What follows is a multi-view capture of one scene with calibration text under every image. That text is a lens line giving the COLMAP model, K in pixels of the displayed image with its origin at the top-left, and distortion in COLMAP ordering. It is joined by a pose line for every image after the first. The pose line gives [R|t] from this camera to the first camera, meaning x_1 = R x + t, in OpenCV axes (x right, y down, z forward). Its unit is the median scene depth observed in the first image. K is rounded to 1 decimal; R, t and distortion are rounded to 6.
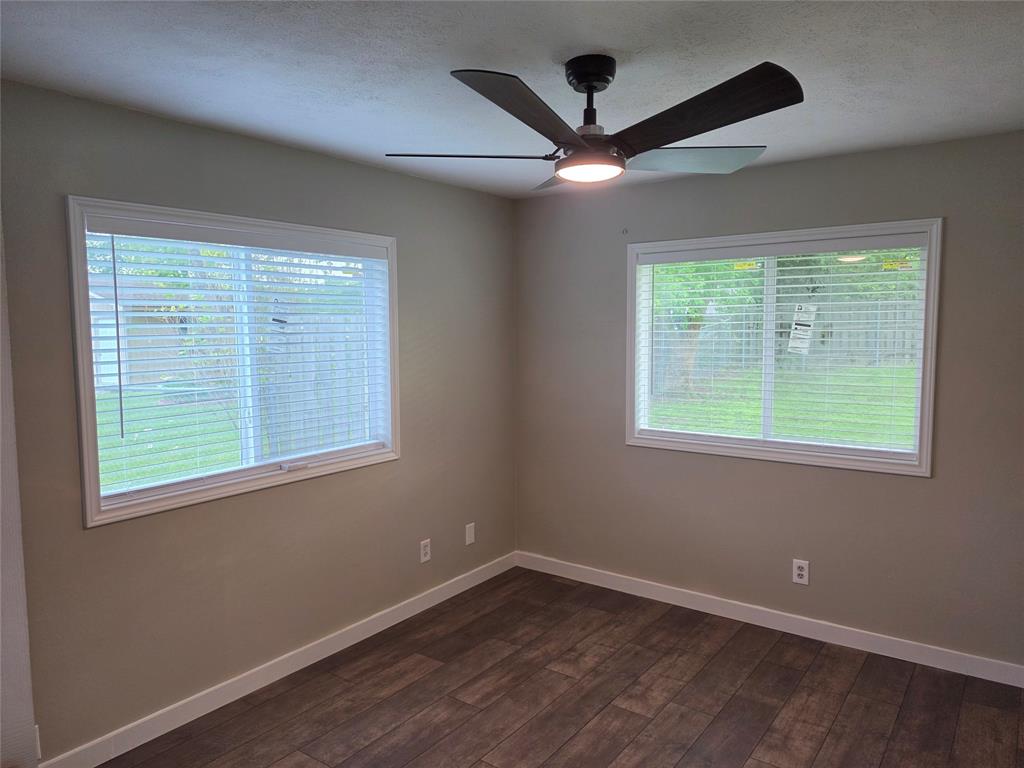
lens RADIAL K [[711.0, 0, 515.9], [0, 711.0, 379.2], [0, 0, 1]] dist [0.109352, -0.150667]
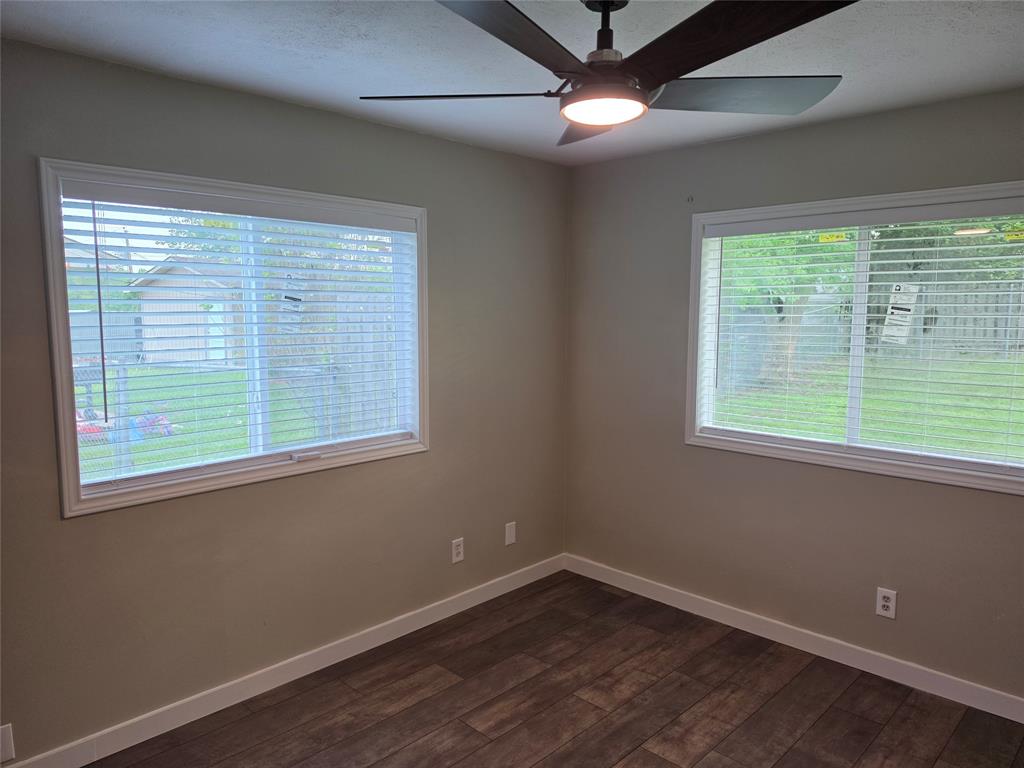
lens RADIAL K [[705.7, 0, 517.7], [0, 705.7, 383.3], [0, 0, 1]] dist [0.087379, -0.115339]
pose [[0.990429, 0.024583, -0.135816, 0.080673], [-0.020621, 0.999322, 0.030500, -0.006177], [0.136474, -0.027407, 0.990264, 0.128939]]
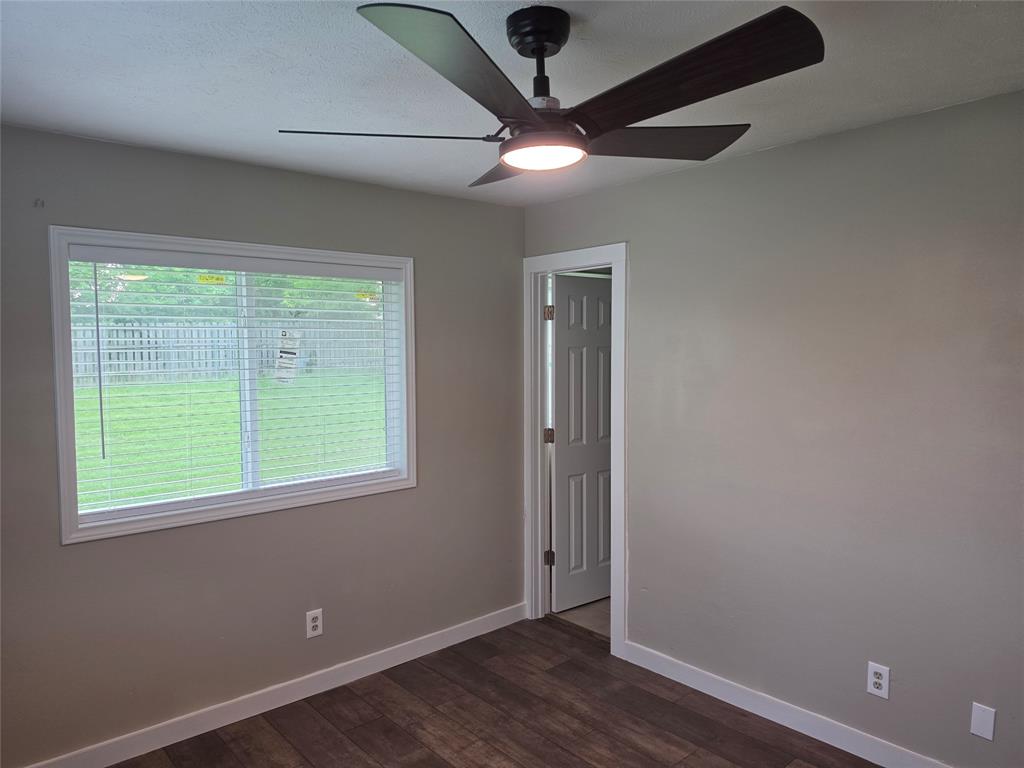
lens RADIAL K [[703.7, 0, 518.2], [0, 703.7, 380.6], [0, 0, 1]] dist [0.097701, -0.149947]
pose [[0.218548, -0.043790, 0.974843, -0.438248], [0.080875, 0.996369, 0.026626, -0.043791], [-0.972469, 0.073022, 0.221296, 0.562784]]
